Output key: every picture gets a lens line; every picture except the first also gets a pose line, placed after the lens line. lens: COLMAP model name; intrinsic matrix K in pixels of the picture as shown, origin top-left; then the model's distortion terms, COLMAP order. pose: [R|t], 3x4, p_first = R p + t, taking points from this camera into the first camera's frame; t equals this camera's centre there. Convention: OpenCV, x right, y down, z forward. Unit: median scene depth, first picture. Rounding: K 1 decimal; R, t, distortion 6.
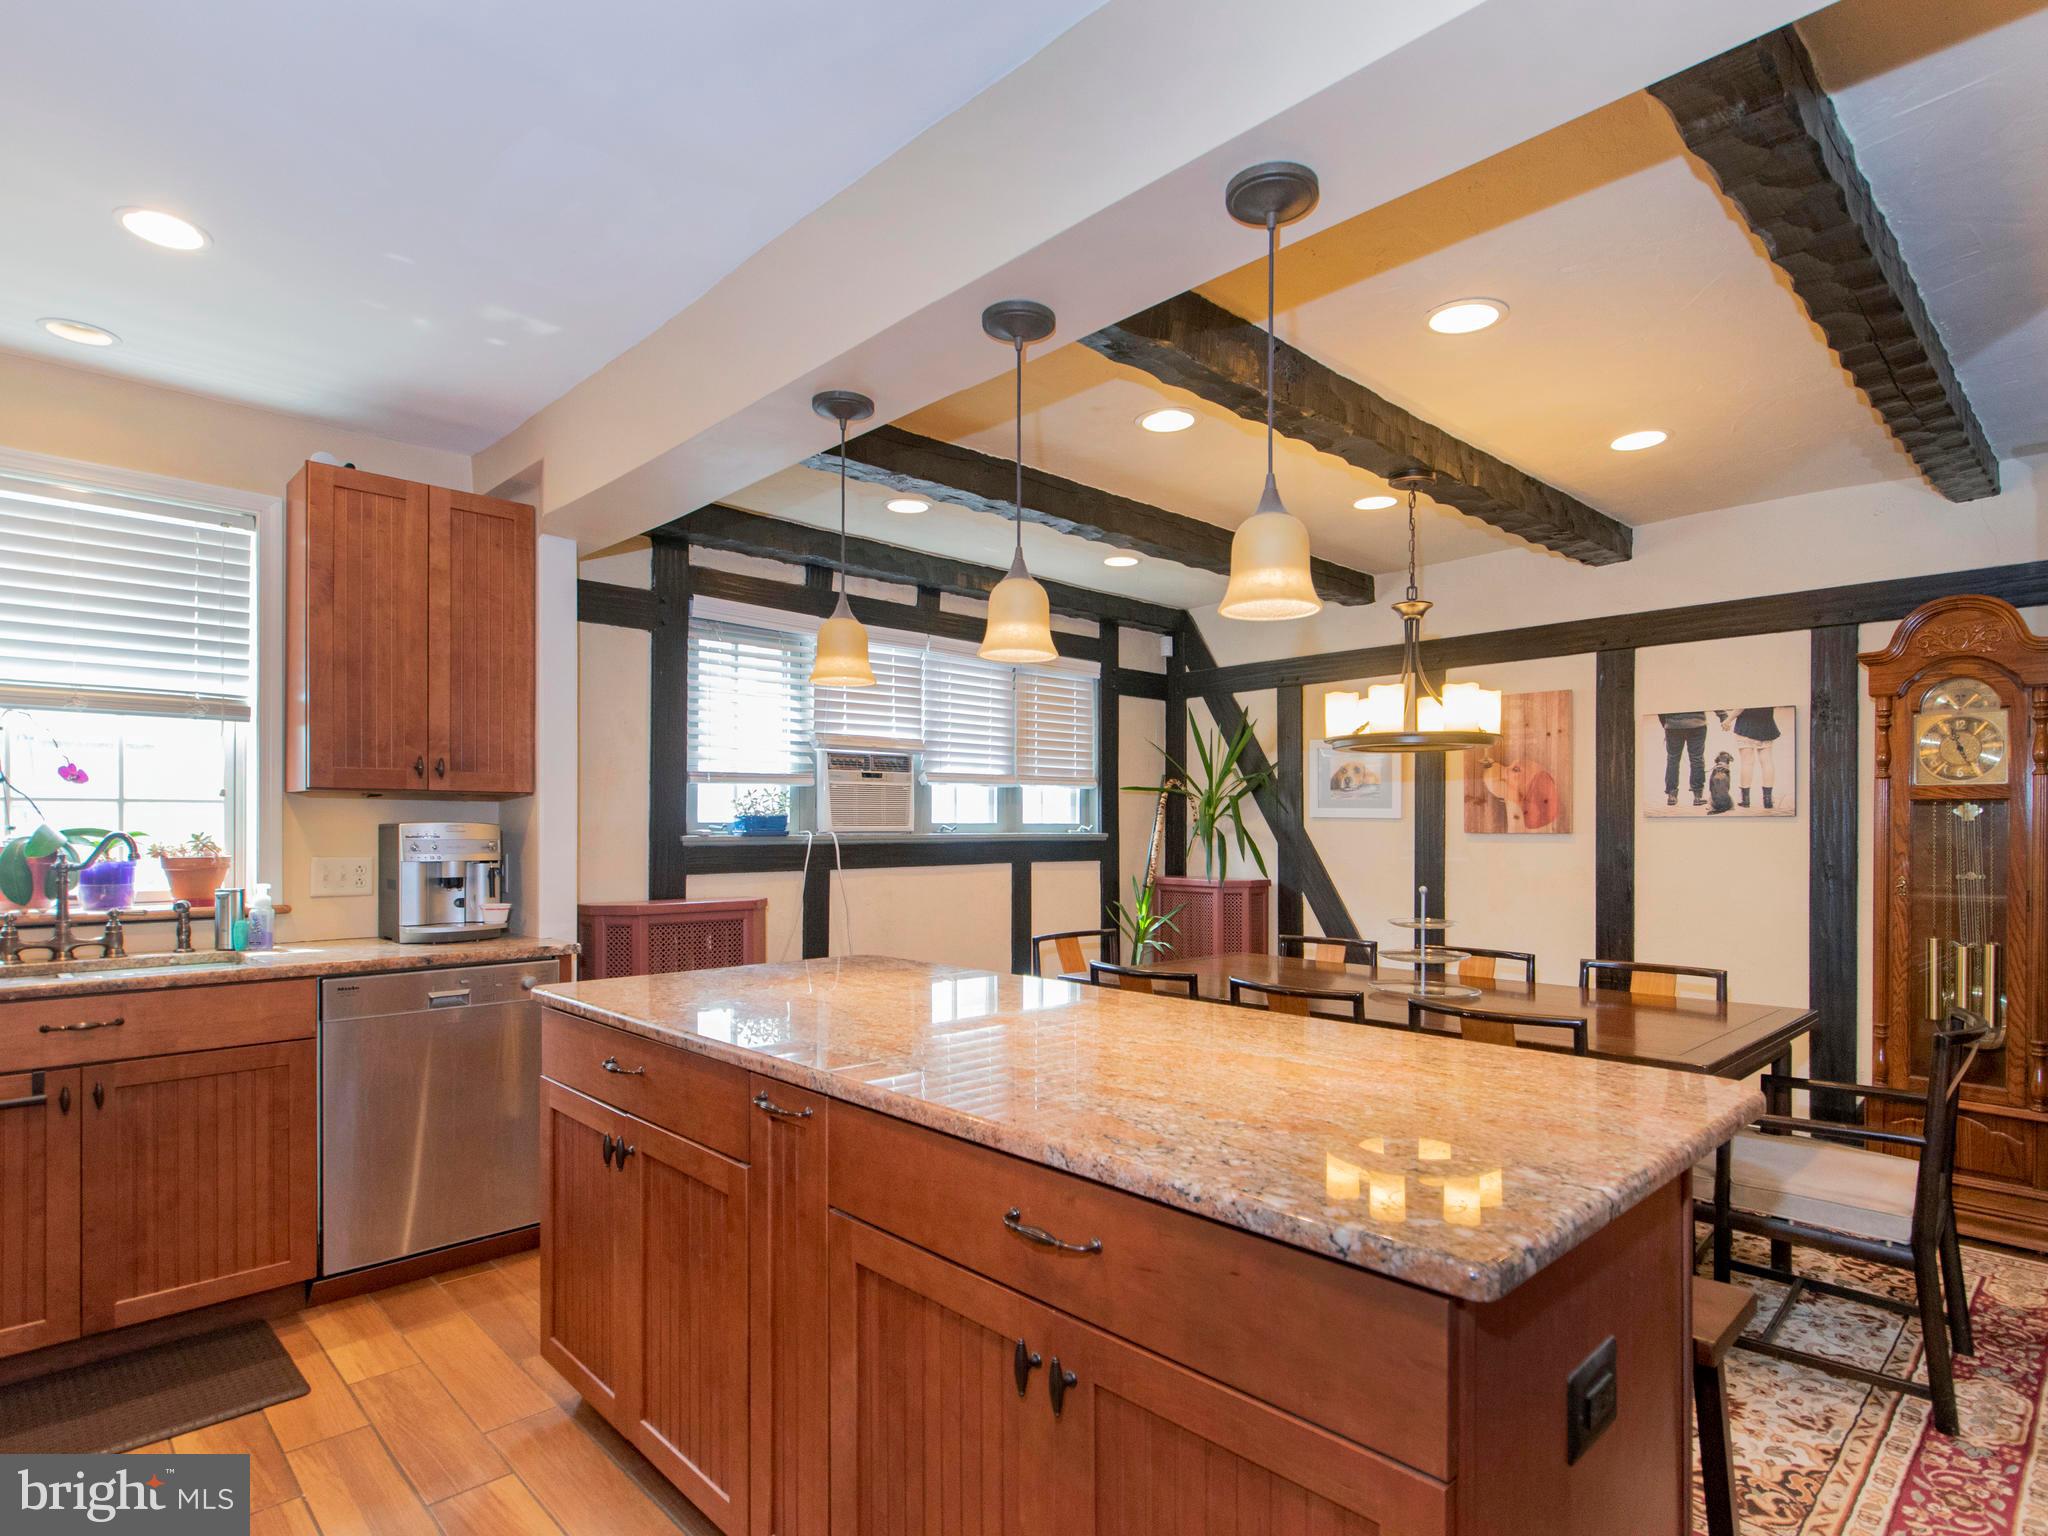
lens RADIAL K [[1083.8, 0, 1024.4], [0, 1083.8, 822.4], [0, 0, 1]] dist [-0.015321, 0.006208]
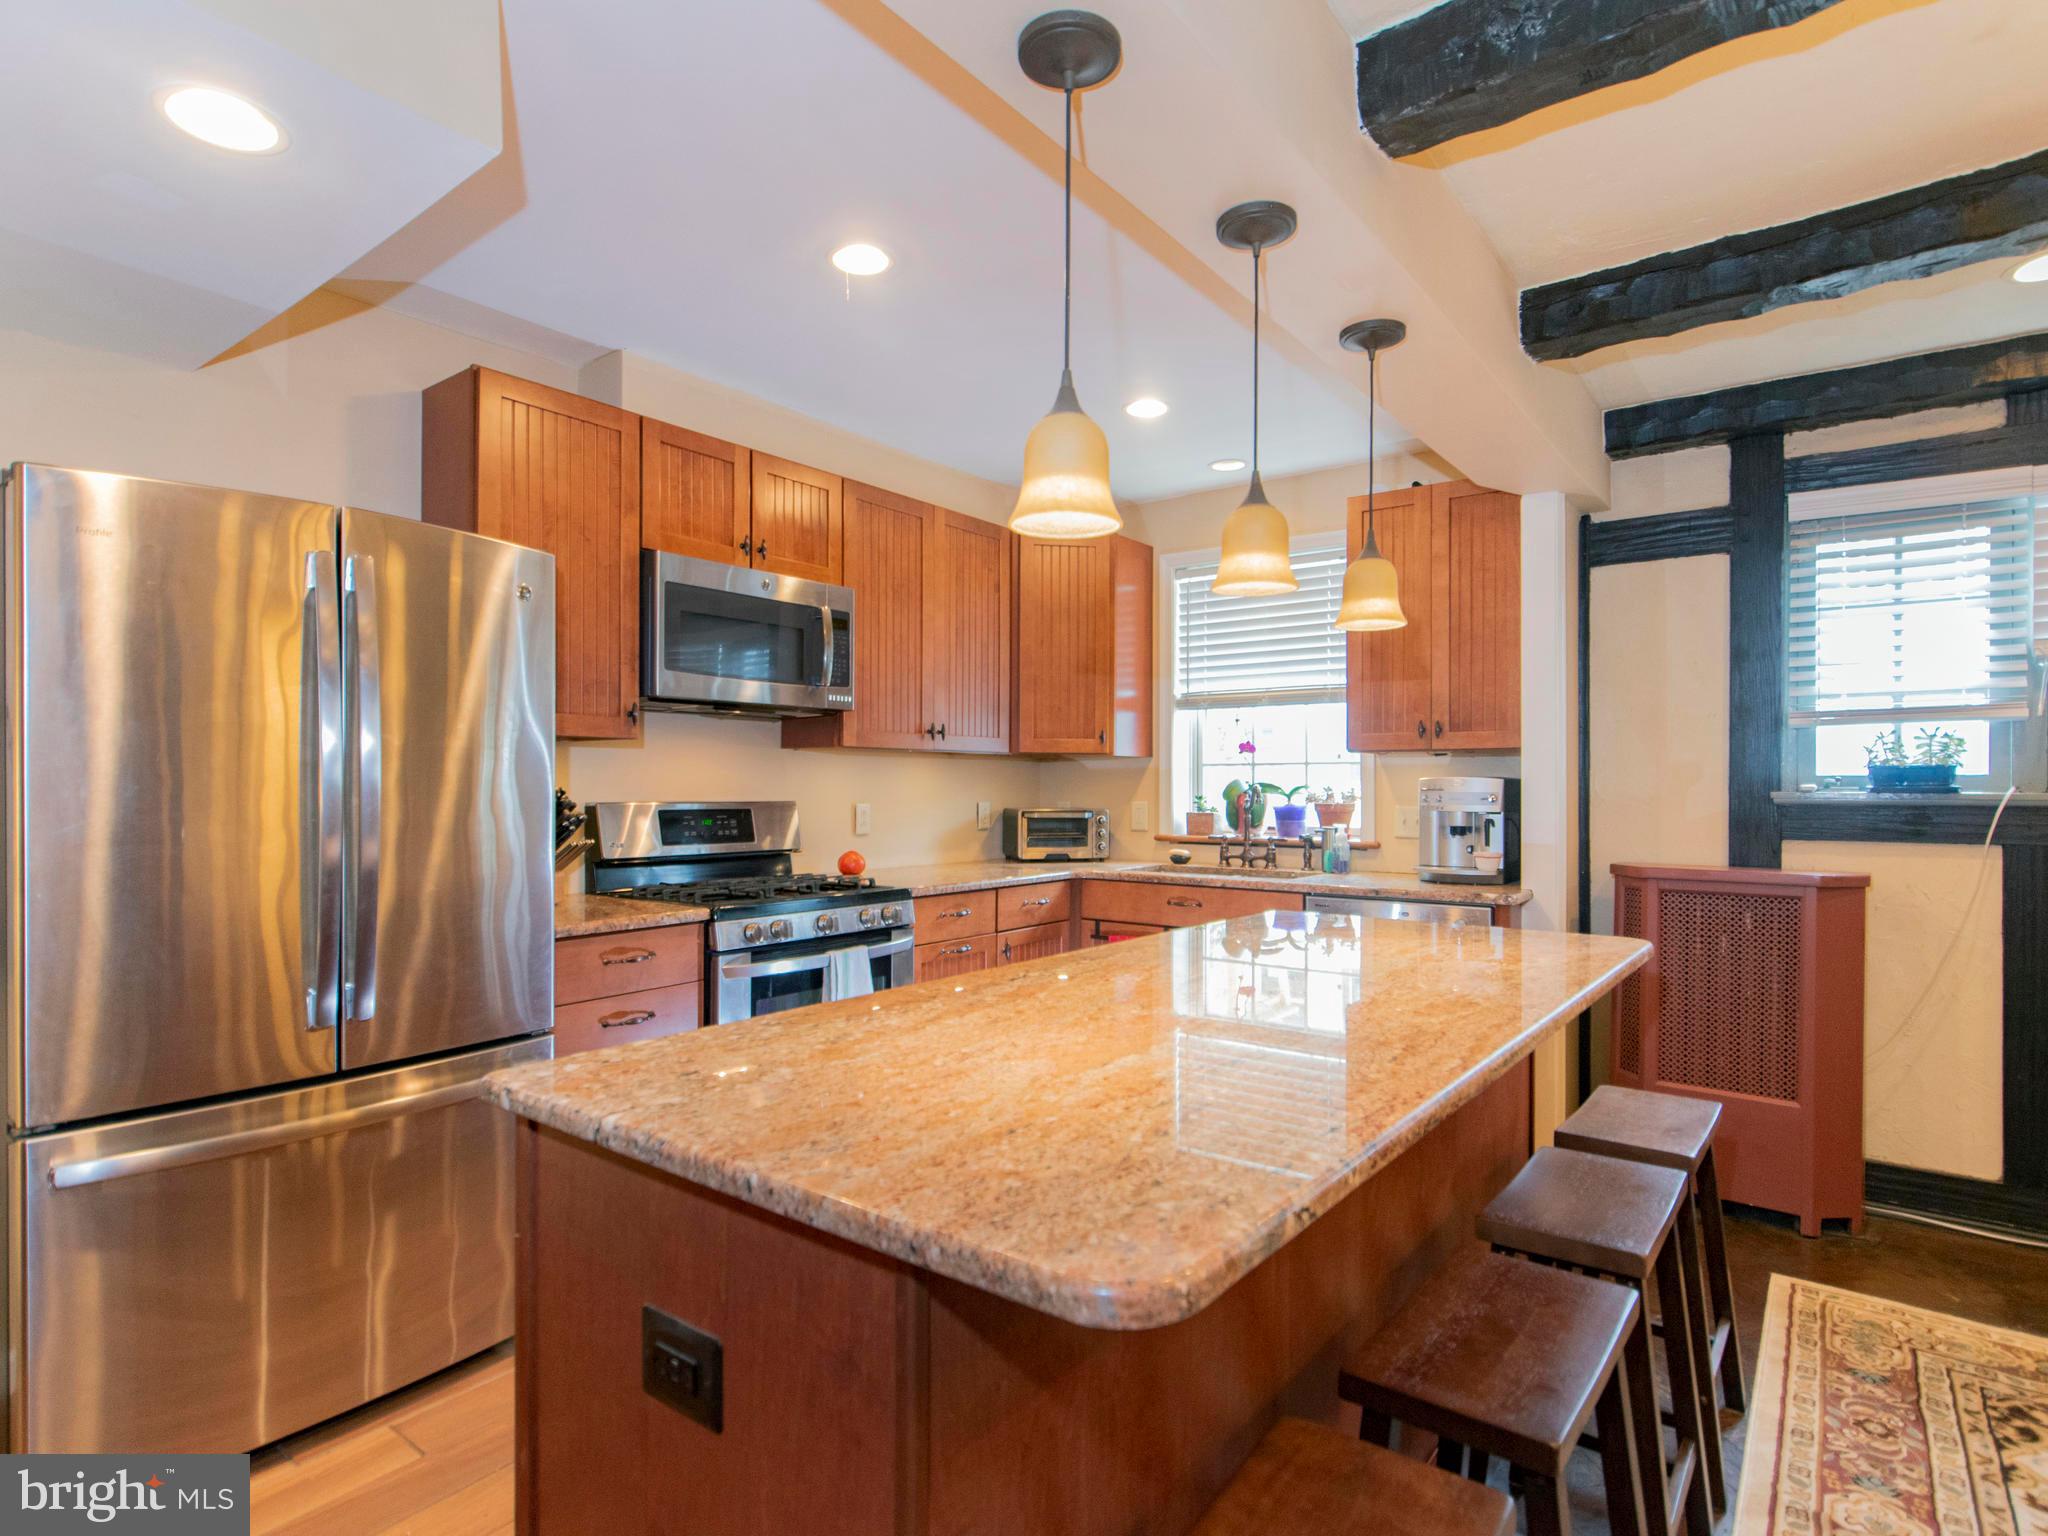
lens RADIAL K [[1083.8, 0, 1021.2], [0, 1083.8, 777.0], [0, 0, 1]] dist [-0.015321, 0.006208]
pose [[0.141445, -0.007953, -0.989914, 0.381762], [0.002527, 0.999967, -0.007673, 0.005814], [0.989943, -0.001416, 0.141460, 0.293067]]
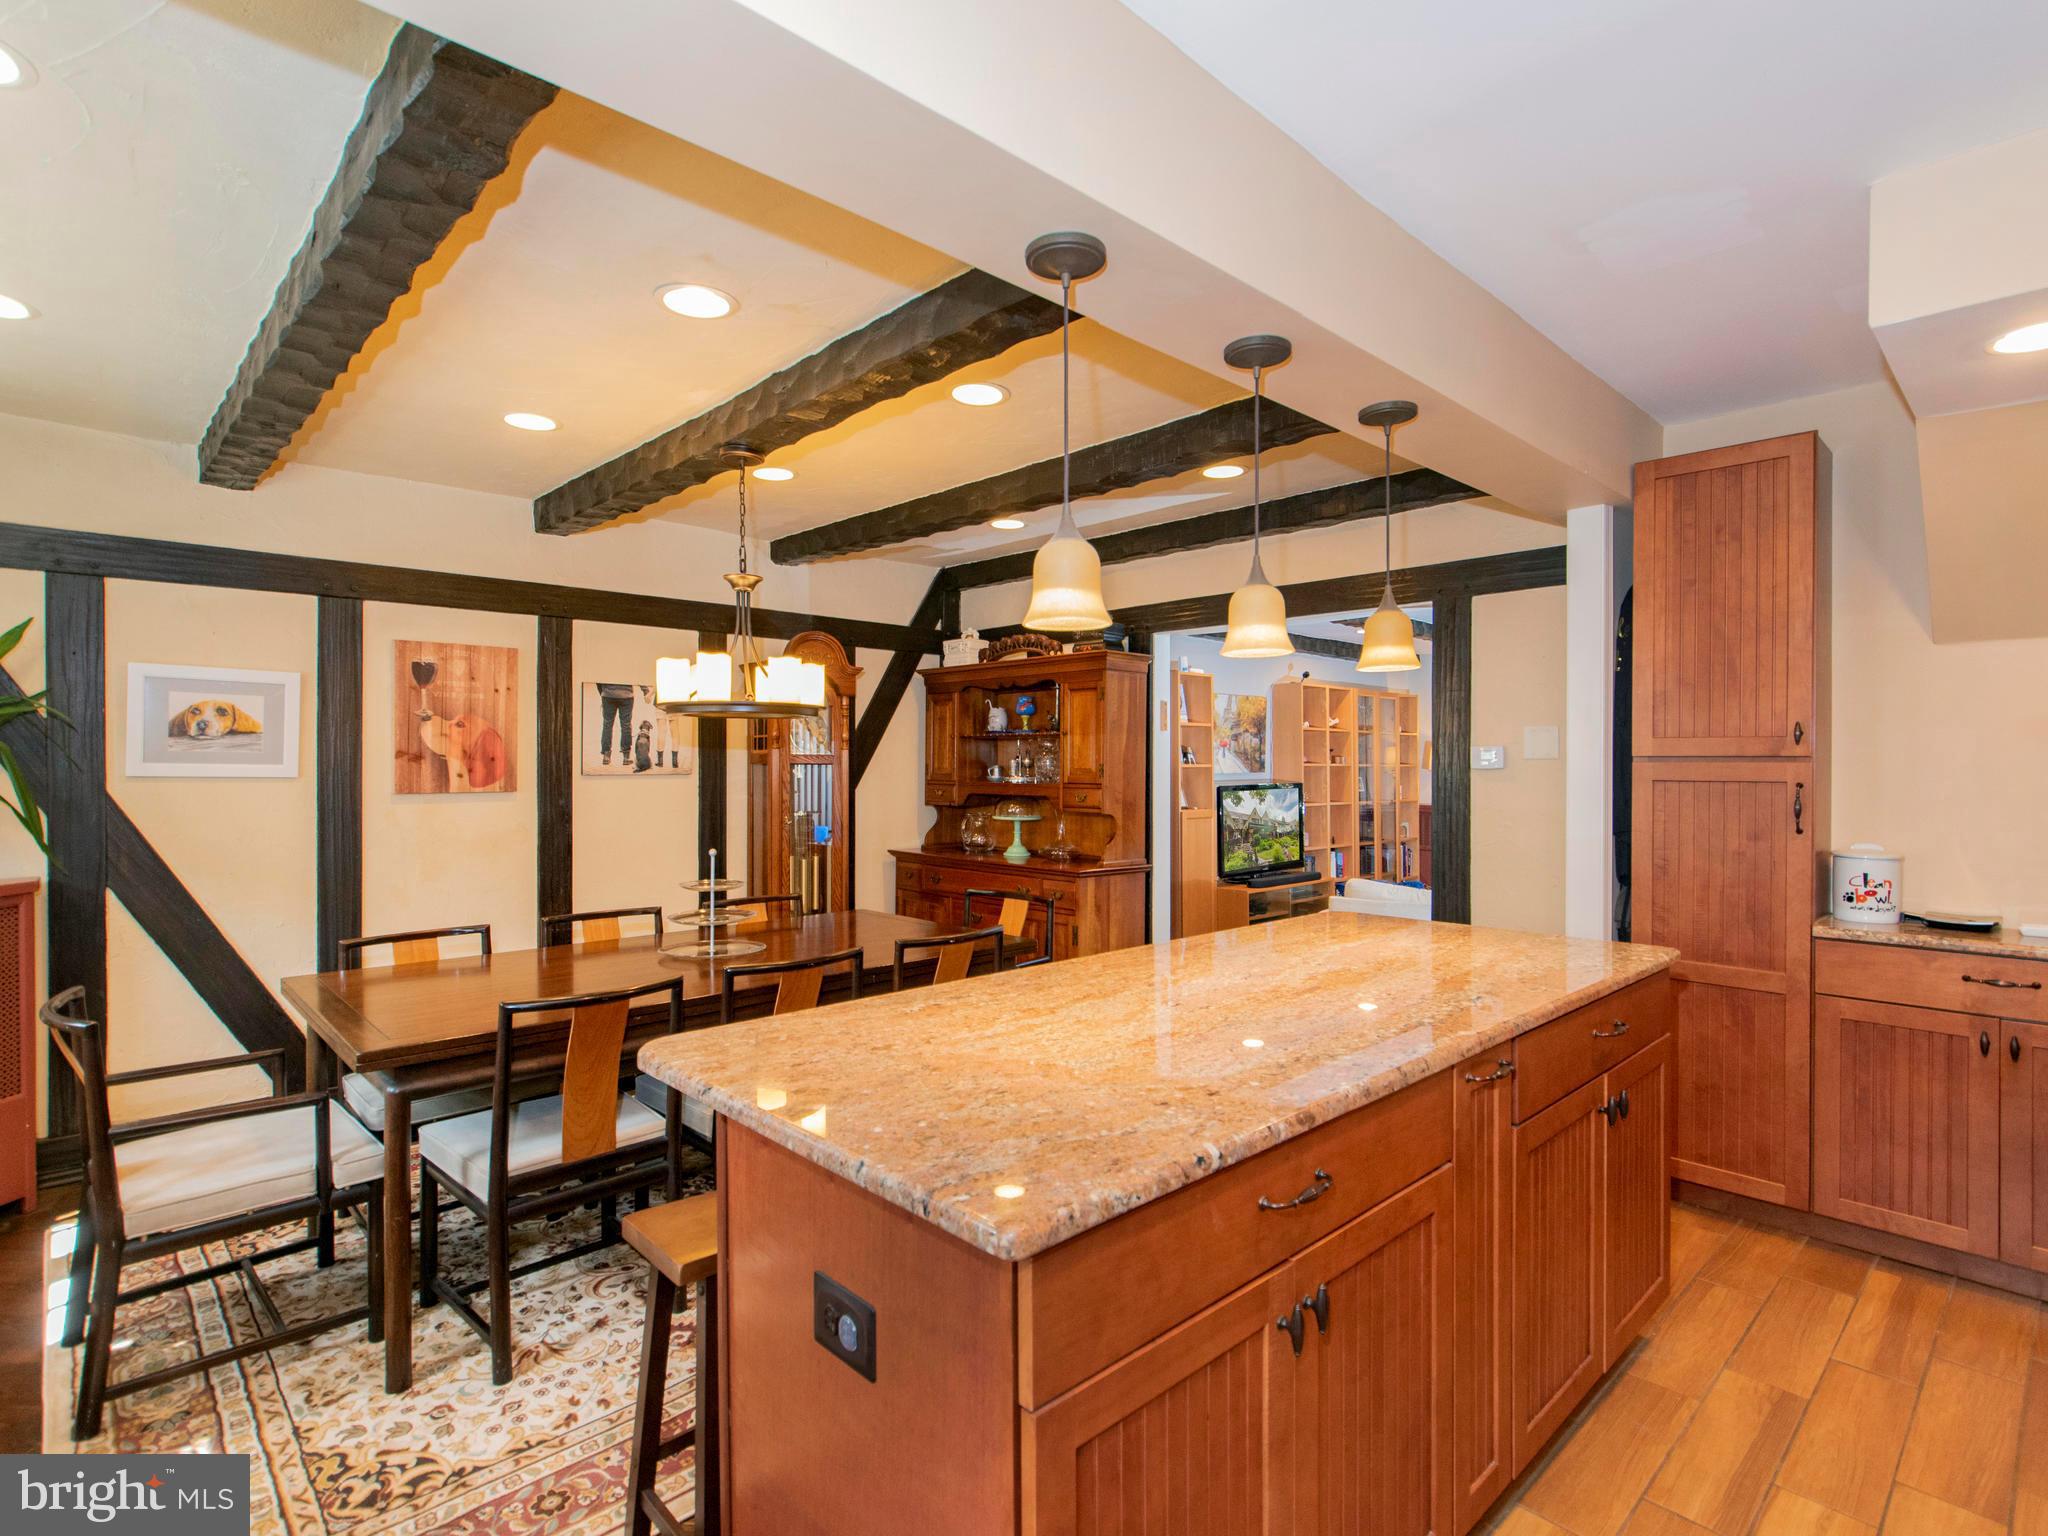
lens RADIAL K [[1024.7, 0, 1040.0], [0, 1024.7, 766.3], [0, 0, 1]] dist [0.004907, 0.000150]
pose [[-0.007622, 0.003603, 0.999964, -0.466850], [0.001271, 0.999993, -0.003593, -0.009403], [-0.999970, 0.001243, -0.007626, 0.537564]]
